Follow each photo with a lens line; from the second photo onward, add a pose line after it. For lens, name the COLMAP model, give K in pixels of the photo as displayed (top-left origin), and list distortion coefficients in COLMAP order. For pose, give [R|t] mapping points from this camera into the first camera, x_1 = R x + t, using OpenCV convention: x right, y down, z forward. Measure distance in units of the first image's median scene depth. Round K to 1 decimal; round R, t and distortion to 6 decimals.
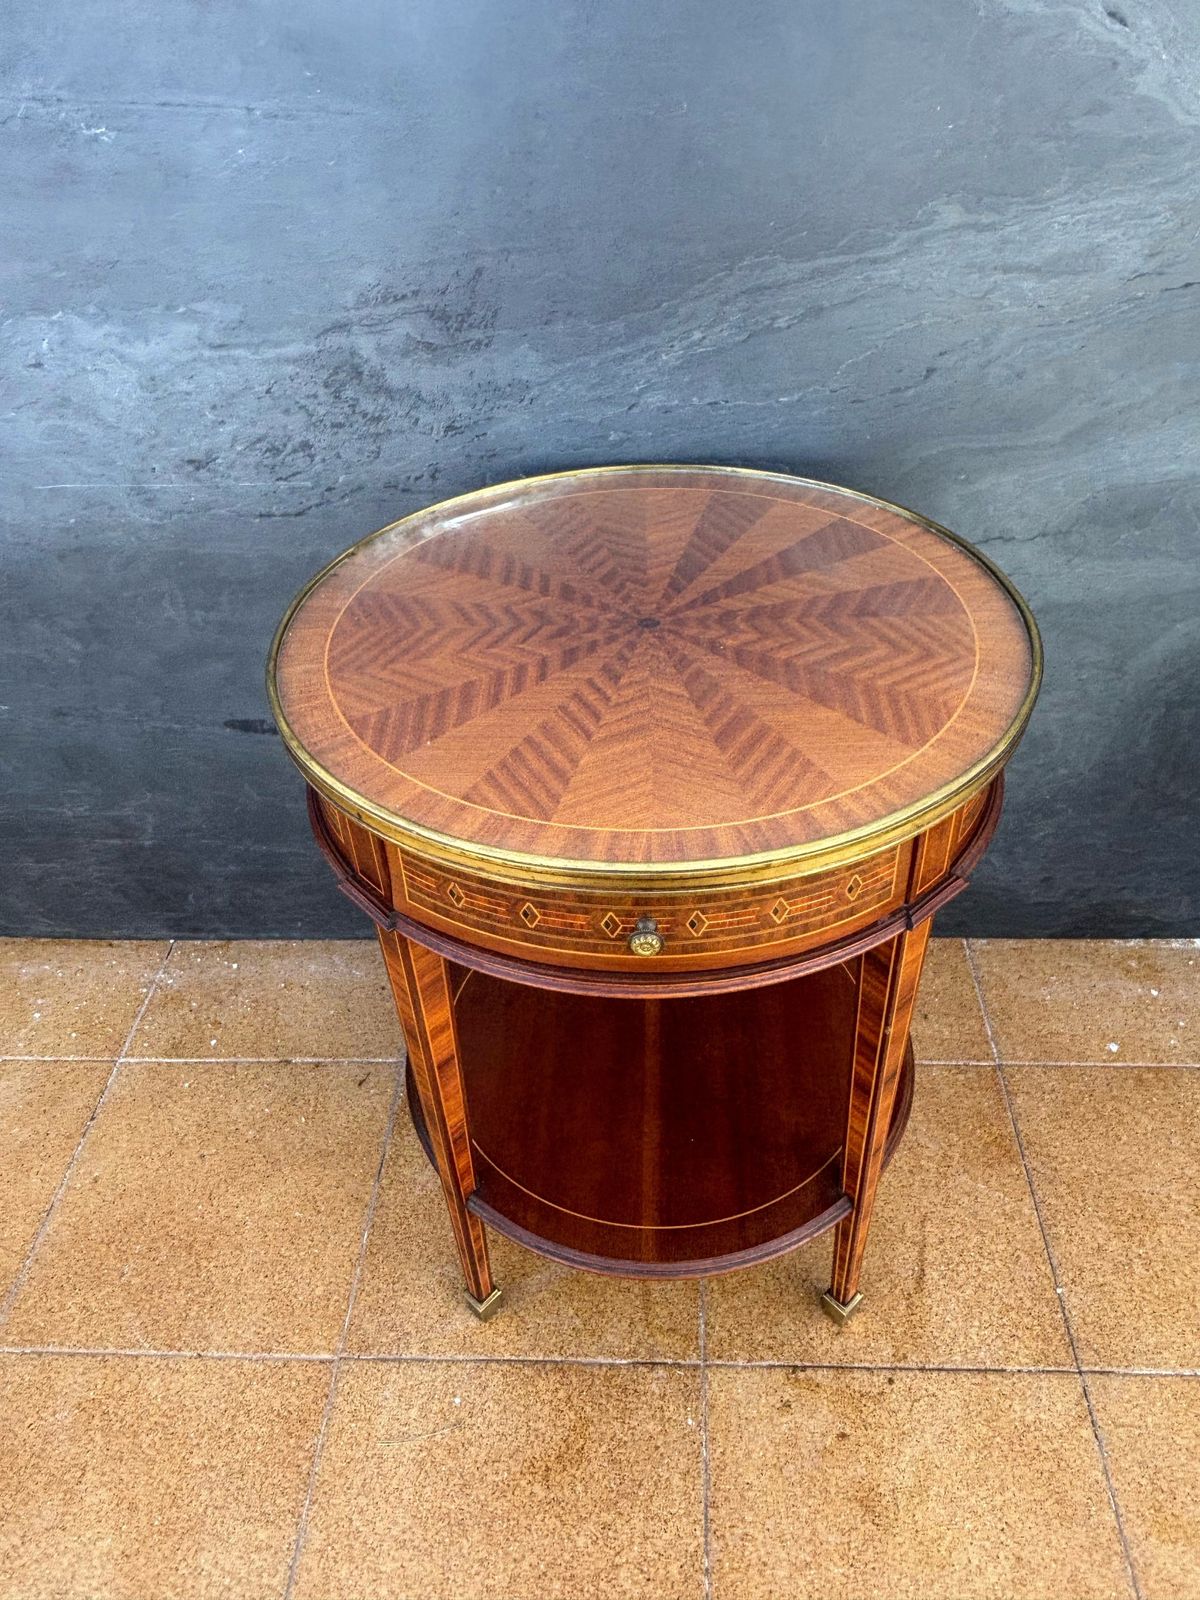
lens RADIAL K [[1121.2, 0, 622.9], [0, 1121.2, 762.1], [0, 0, 1]] dist [0.044839, -0.058649]
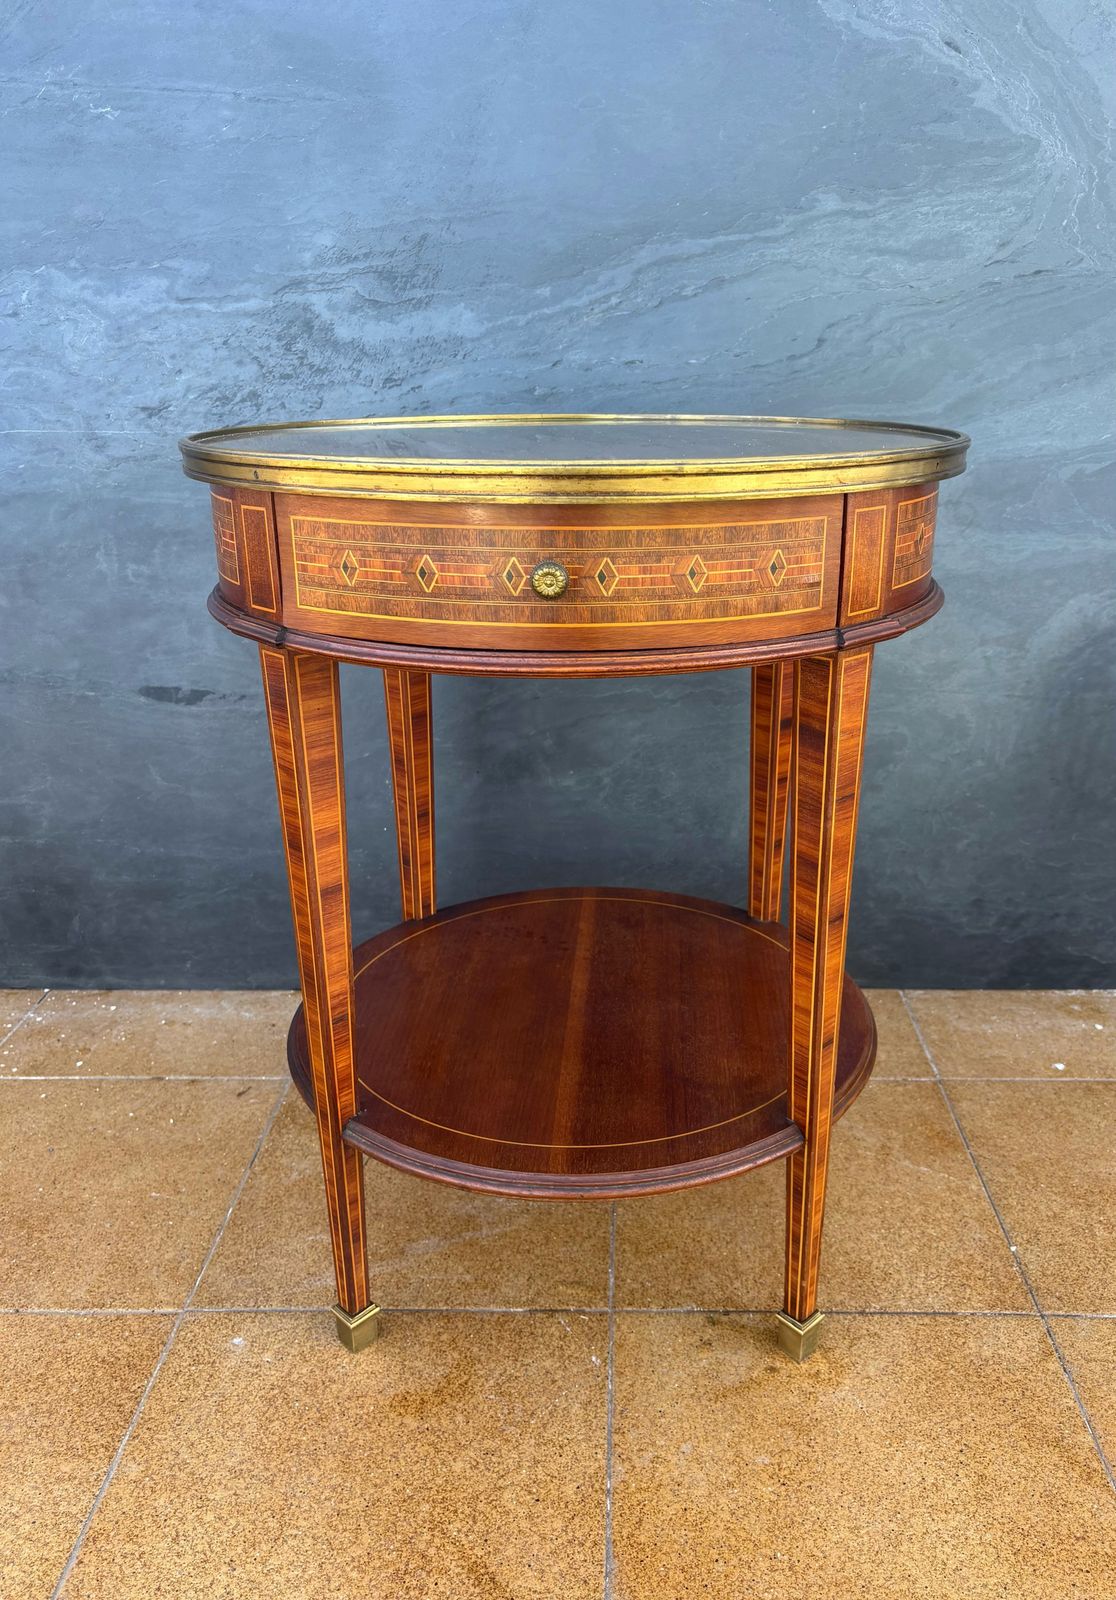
lens RADIAL K [[1193.9, 0, 608.3], [0, 1193.9, 797.5], [0, 0, 1]] dist [0.006611, 0.015334]
pose [[0.999113, 0.023153, 0.035168, 0.028365], [-0.011301, 0.952047, -0.305744, 0.452603], [-0.040561, 0.305075, 0.951464, 0.010986]]
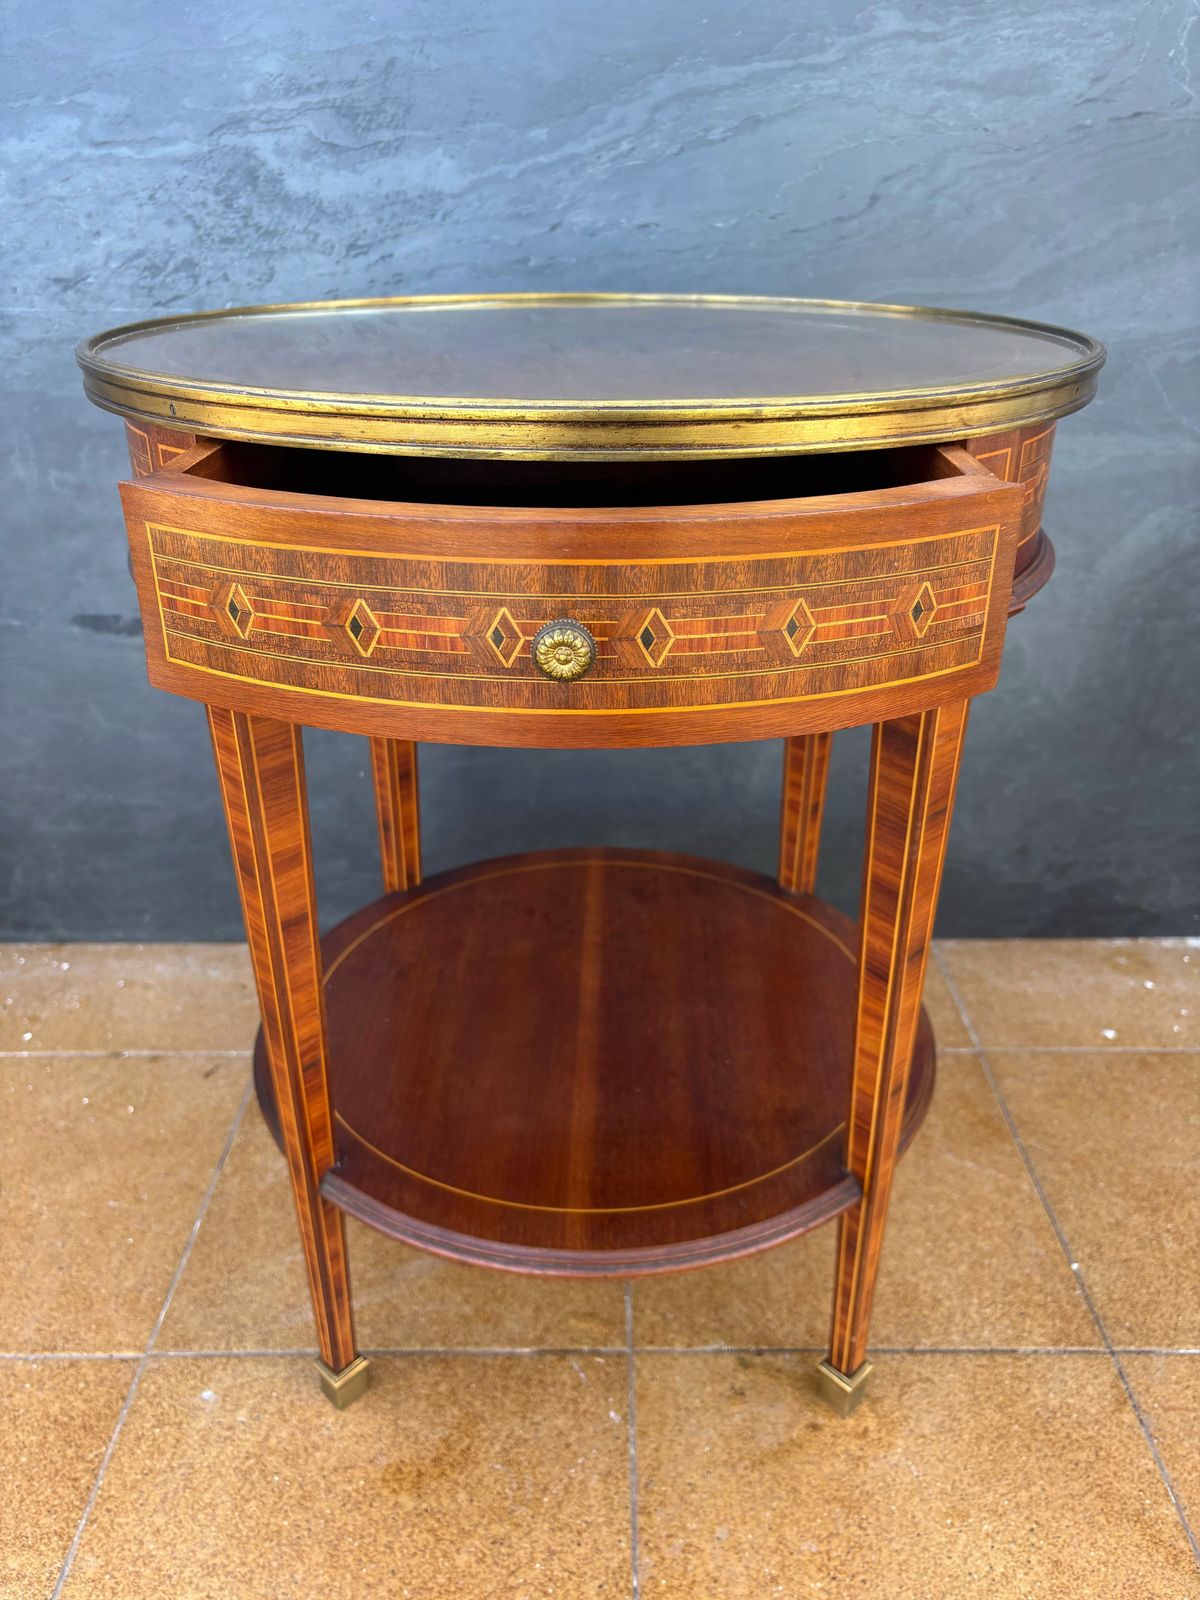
lens RADIAL K [[1181.9, 0, 606.5], [0, 1181.9, 795.9], [0, 0, 1]] dist [0.049638, -0.063377]
pose [[0.998467, 0.015965, 0.053007, 0.006564], [-0.005332, 0.980797, -0.194960, 0.330770], [-0.055101, 0.194378, 0.979378, 0.139934]]
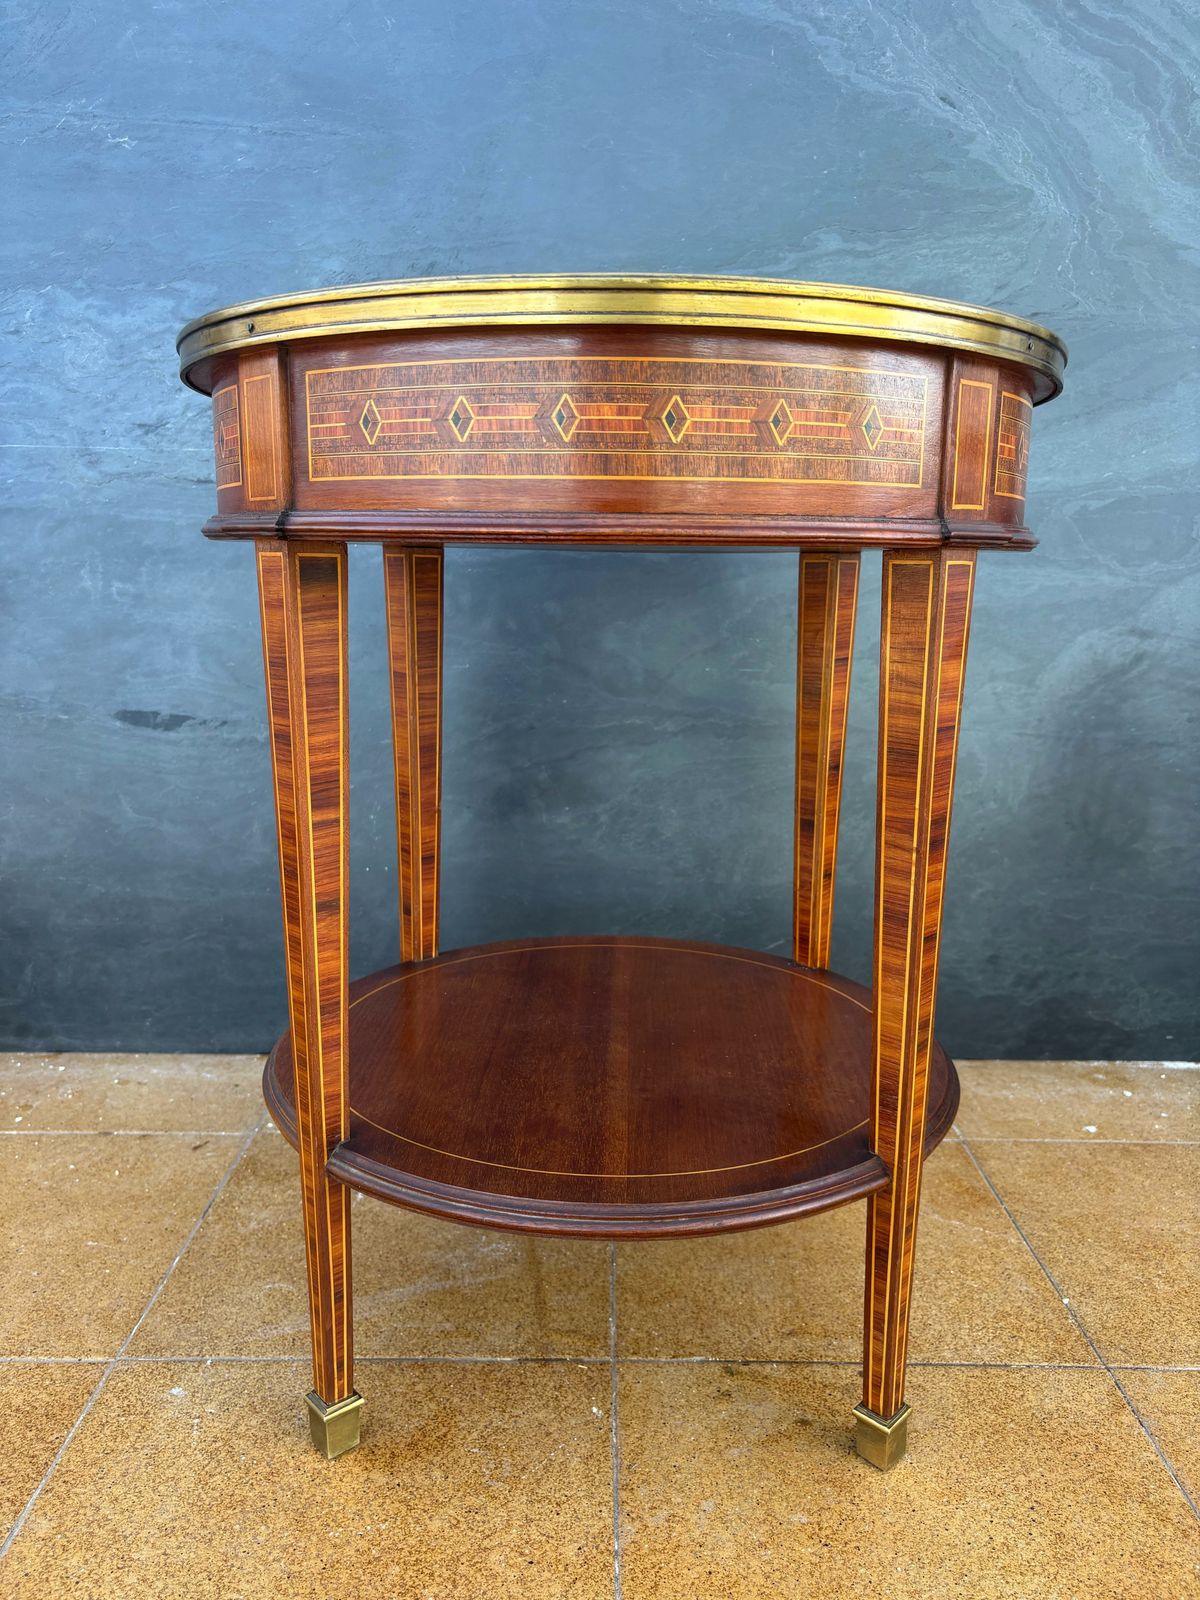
lens RADIAL K [[1170.5, 0, 605.9], [0, 1170.5, 804.8], [0, 0, 1]] dist [0.055046, -0.064020]
pose [[0.997799, 0.041774, 0.051492, 0.010694], [-0.014723, 0.896781, -0.442230, 0.566100], [-0.064650, 0.440499, 0.895422, 0.142359]]
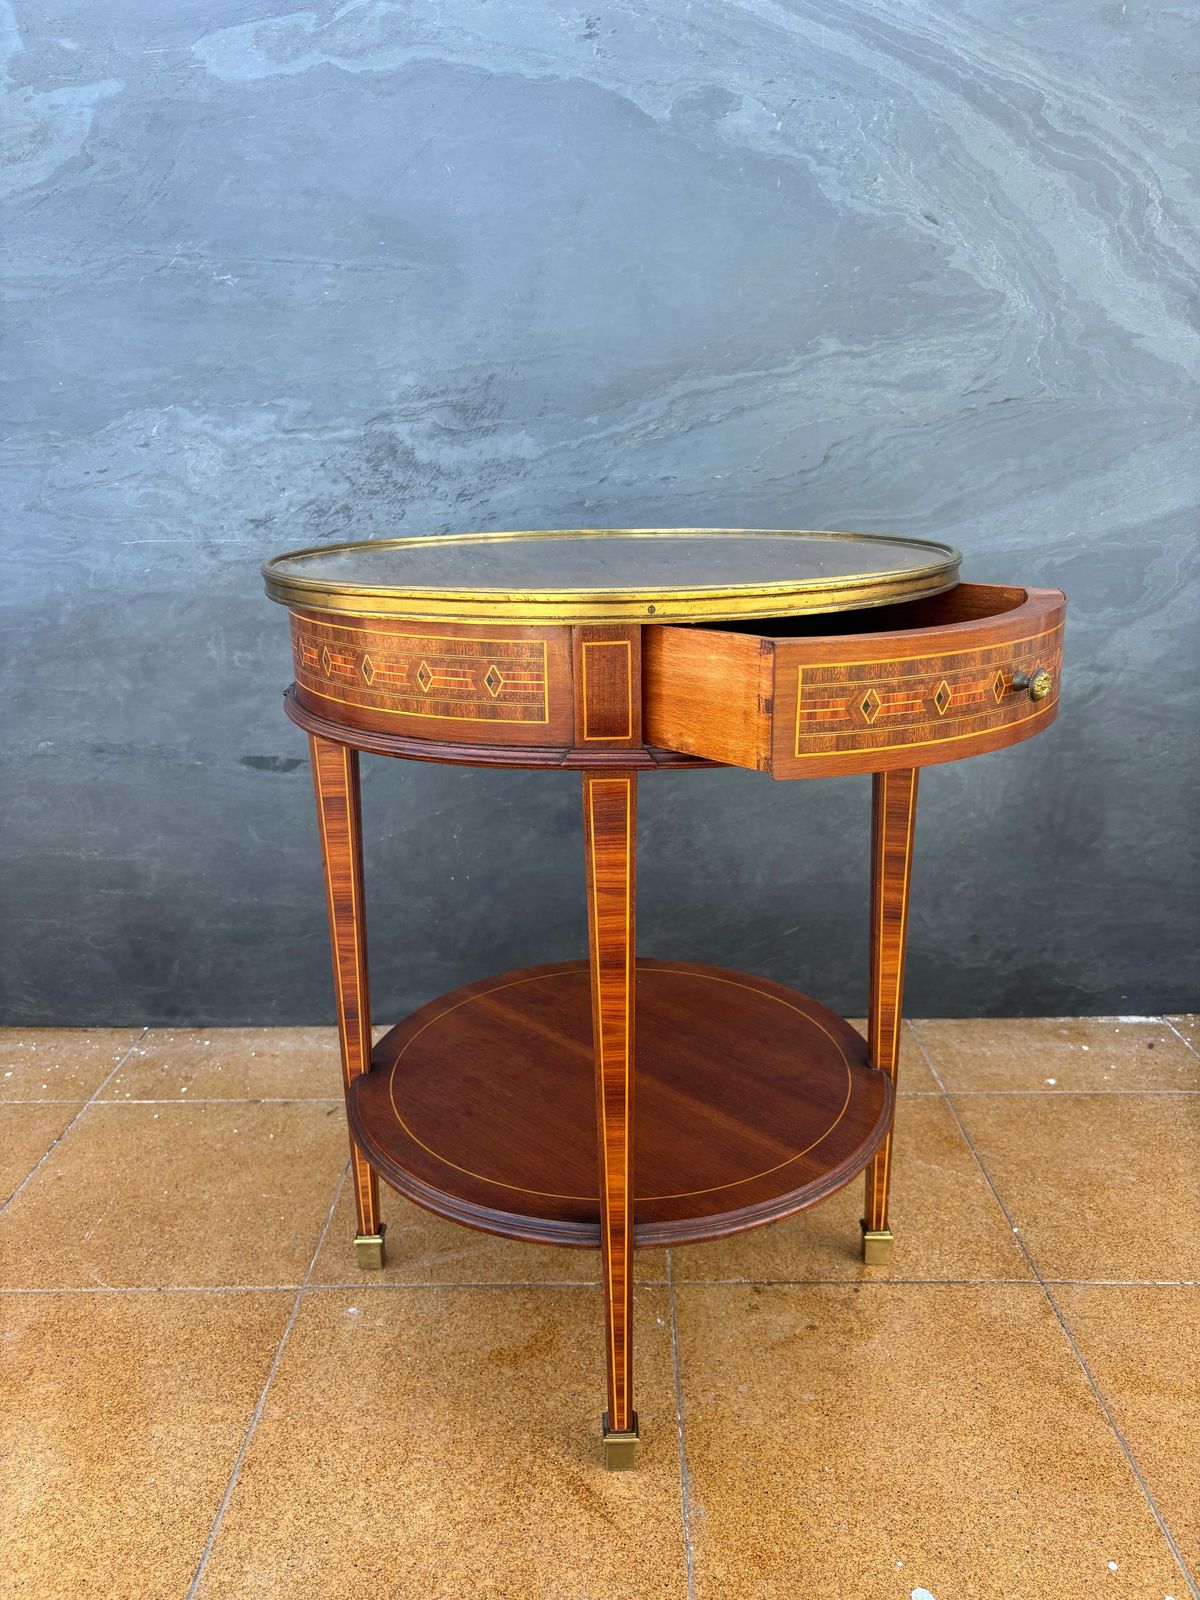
lens RADIAL K [[1166.3, 0, 607.2], [0, 1166.3, 795.3], [0, 0, 1]] dist [-0.004596, 0.043264]
pose [[0.999330, 0.013806, 0.033909, -0.027471], [-0.000432, 0.930555, -0.366151, 0.525132], [-0.036609, 0.365891, 0.929938, -0.124208]]
